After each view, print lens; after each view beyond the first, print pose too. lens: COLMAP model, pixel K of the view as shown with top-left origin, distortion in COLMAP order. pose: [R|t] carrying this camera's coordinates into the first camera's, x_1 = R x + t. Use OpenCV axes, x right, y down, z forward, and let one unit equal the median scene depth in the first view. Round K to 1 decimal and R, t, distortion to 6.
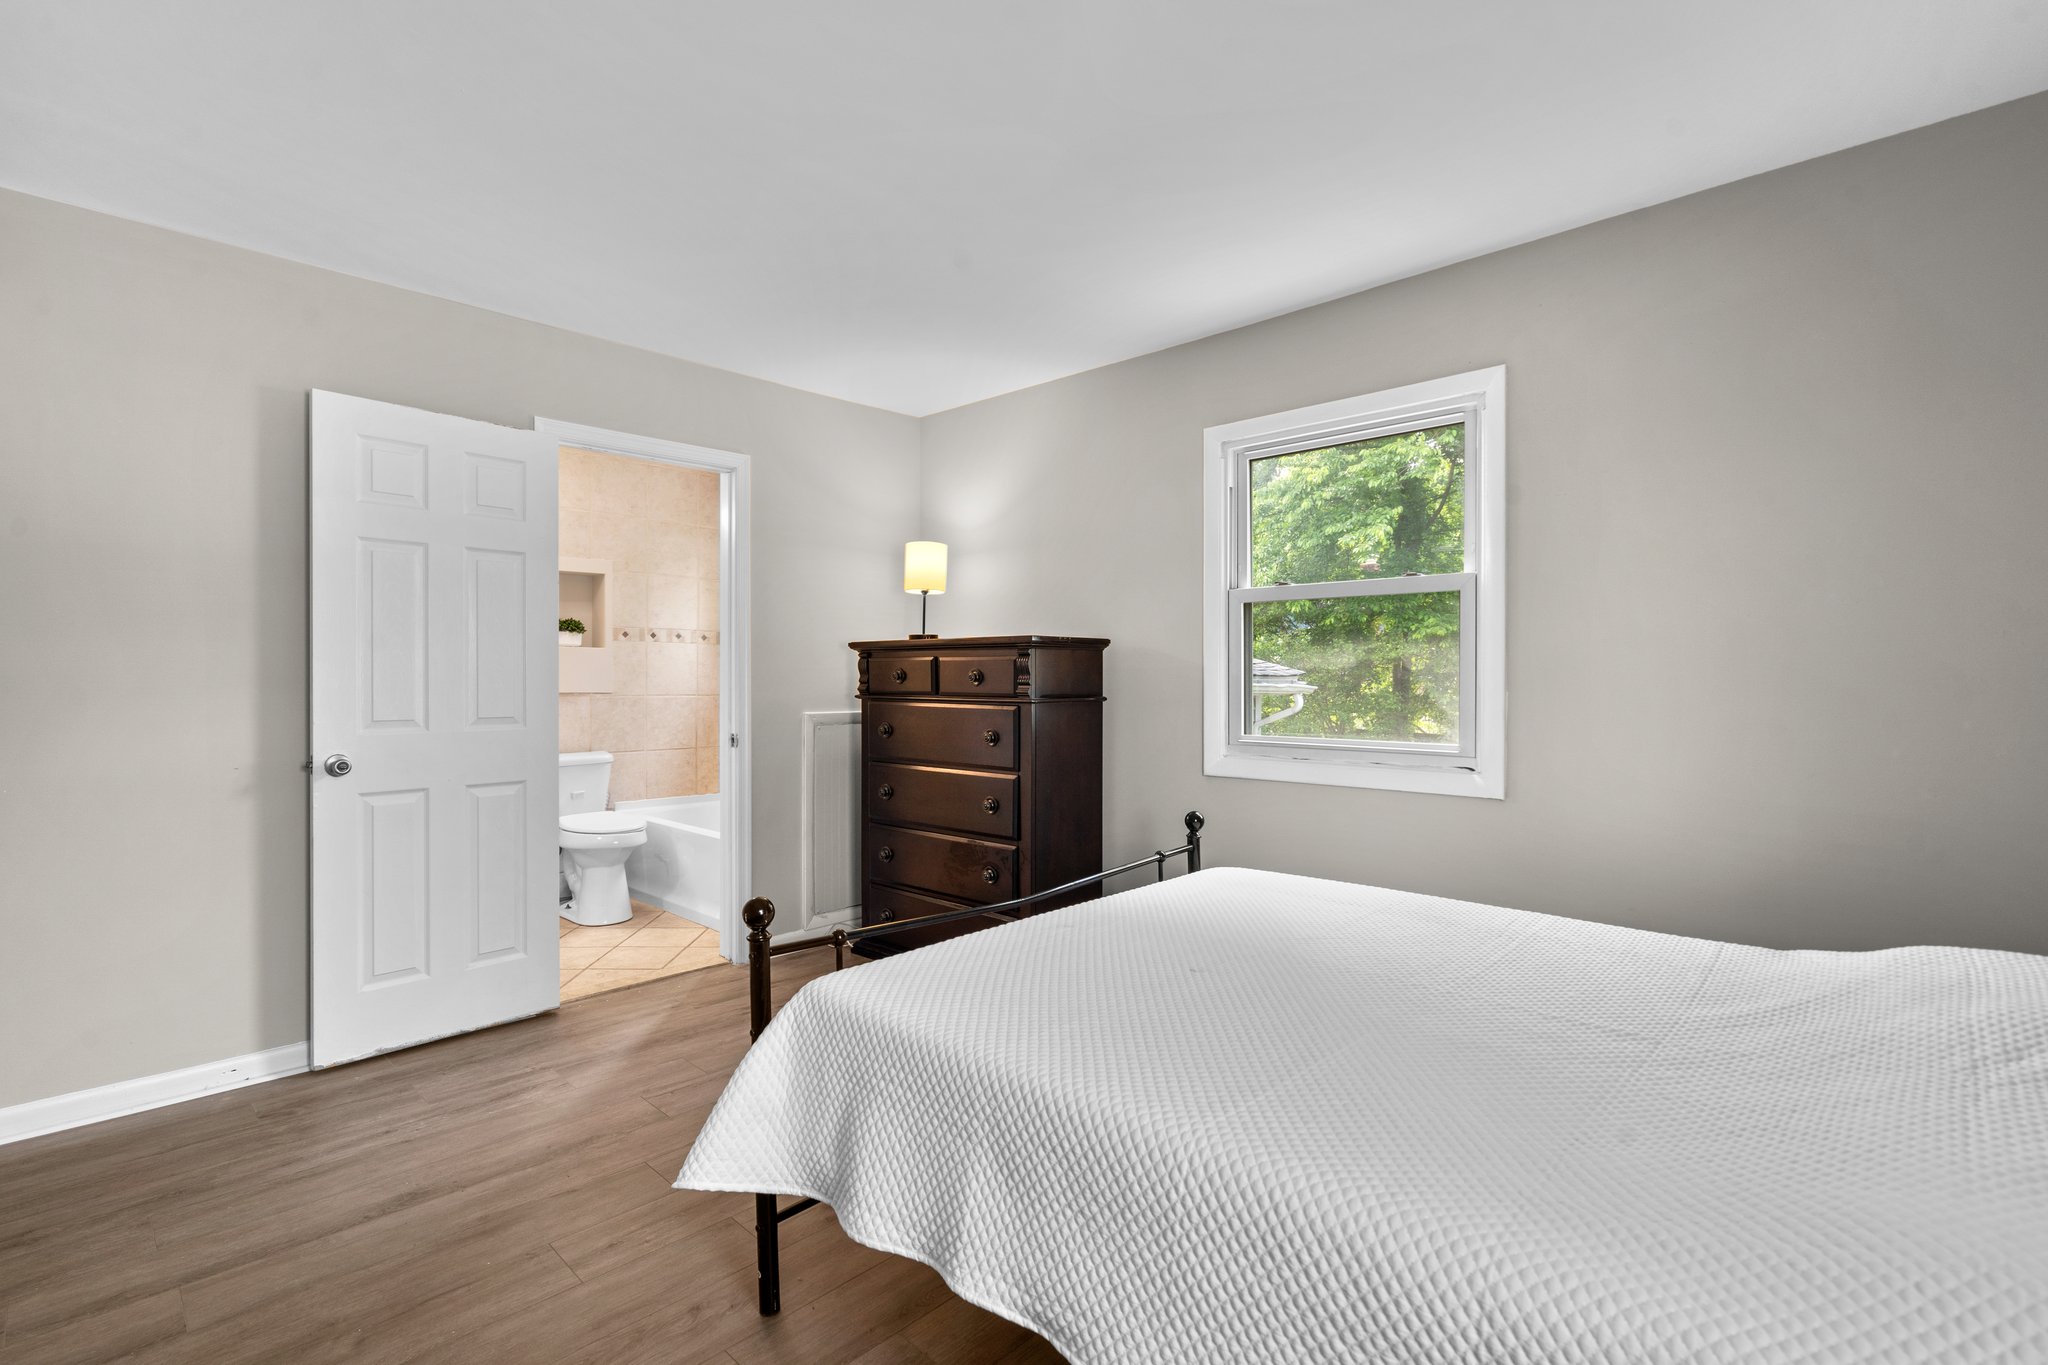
lens RADIAL K [[973.0, 0, 1031.8], [0, 973.0, 676.9], [0, 0, 1]] dist [-0.008112, 0.000590]
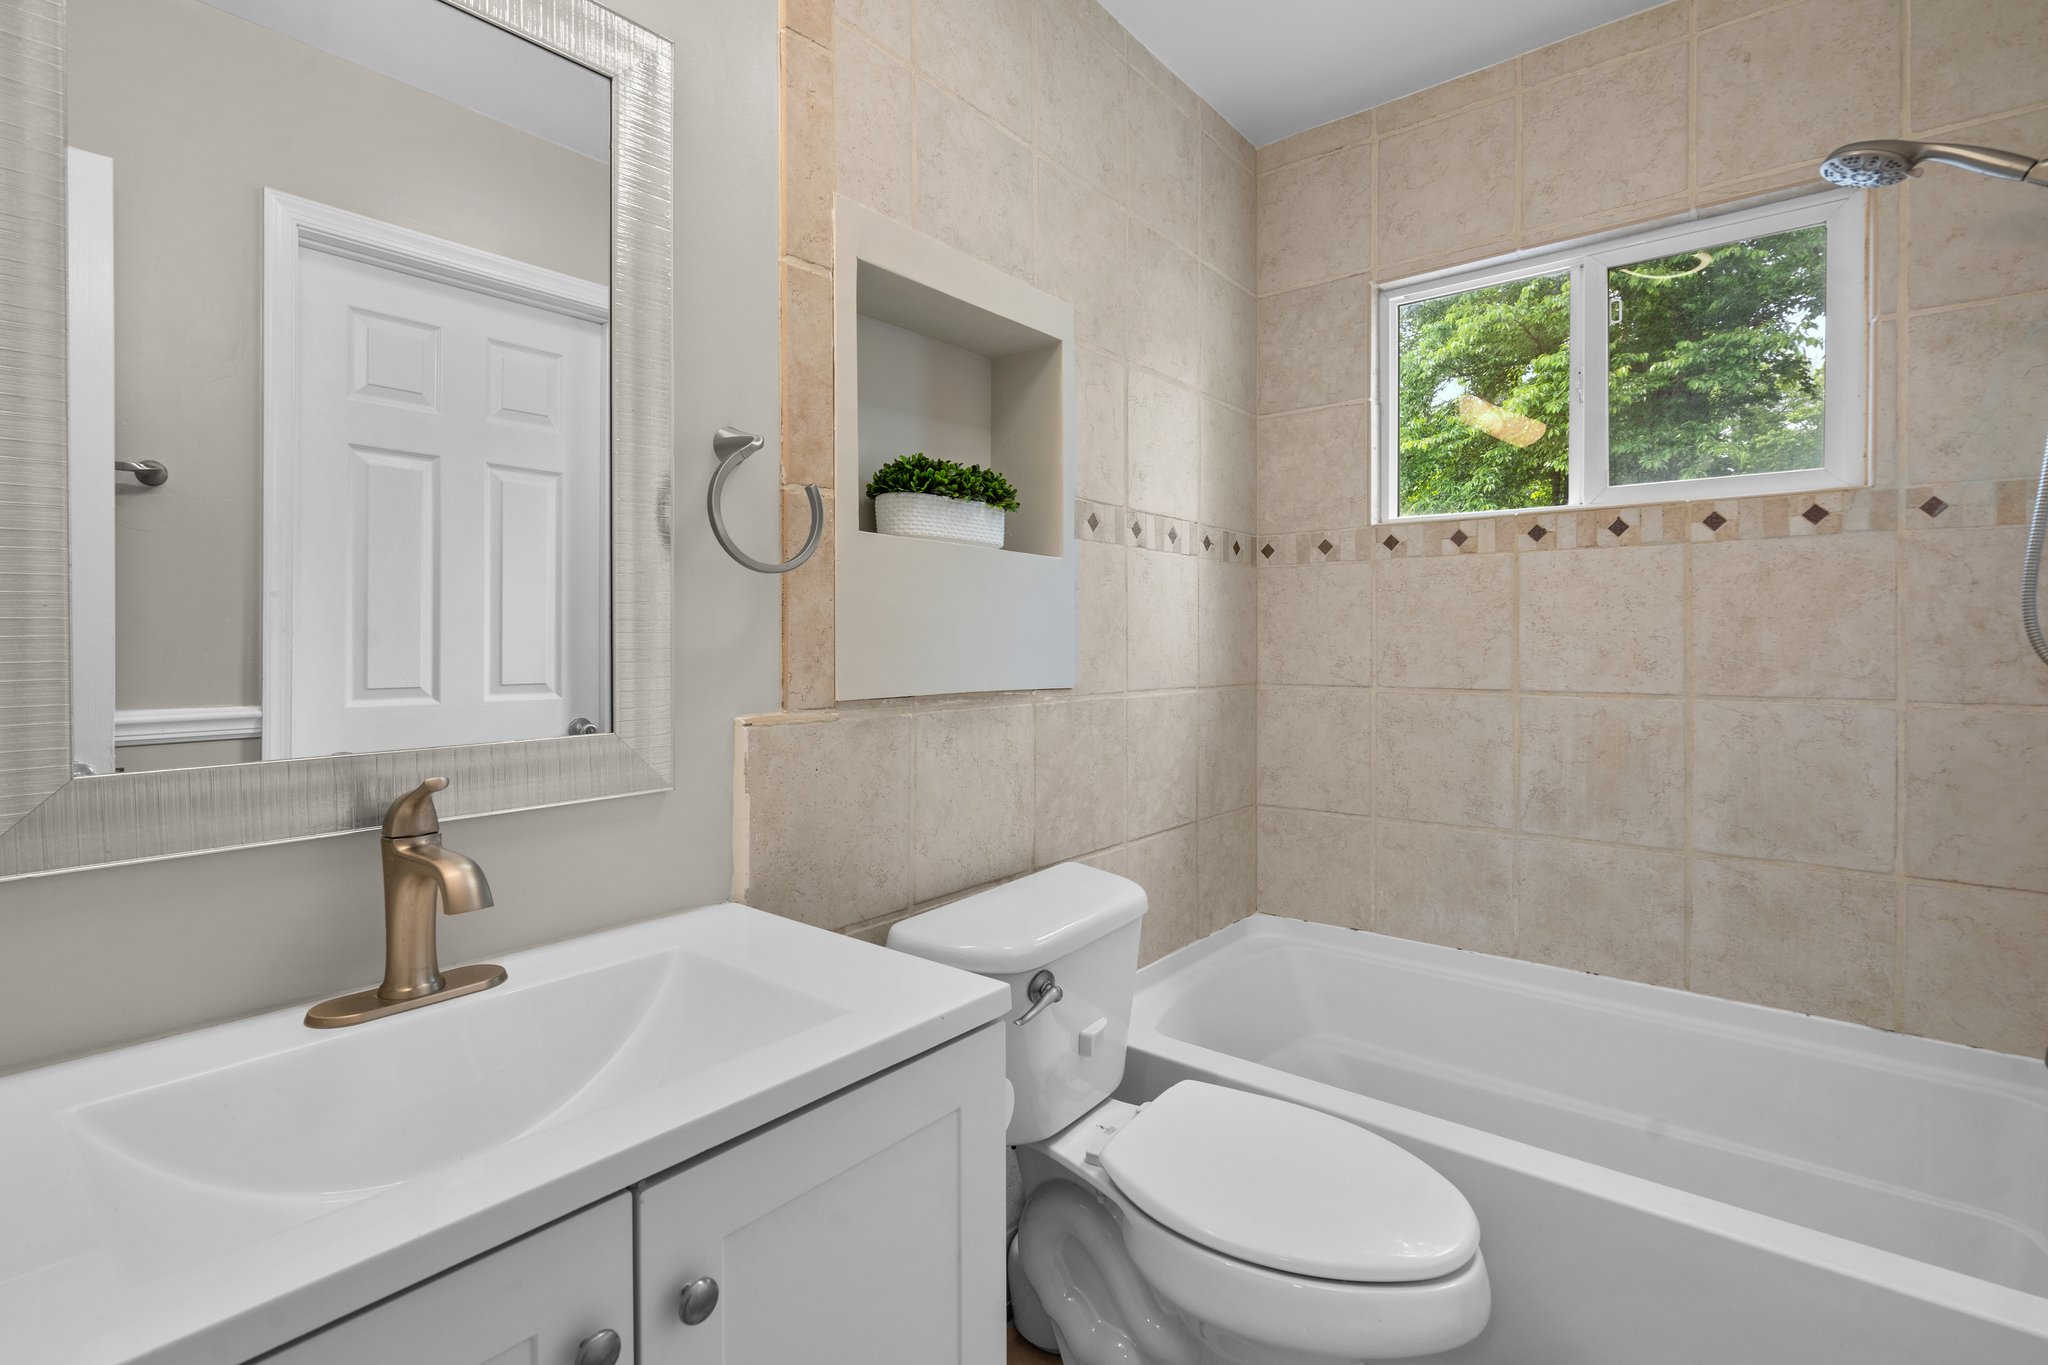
lens RADIAL K [[959.7, 0, 996.5], [0, 959.7, 642.5], [0, 0, 1]] dist [0.000123, 0.000506]
pose [[0.999890, 0.005184, -0.013896, -0.431172], [-0.005051, 0.999942, 0.009555, -0.002836], [0.013944, -0.009484, 0.999858, 0.623145]]
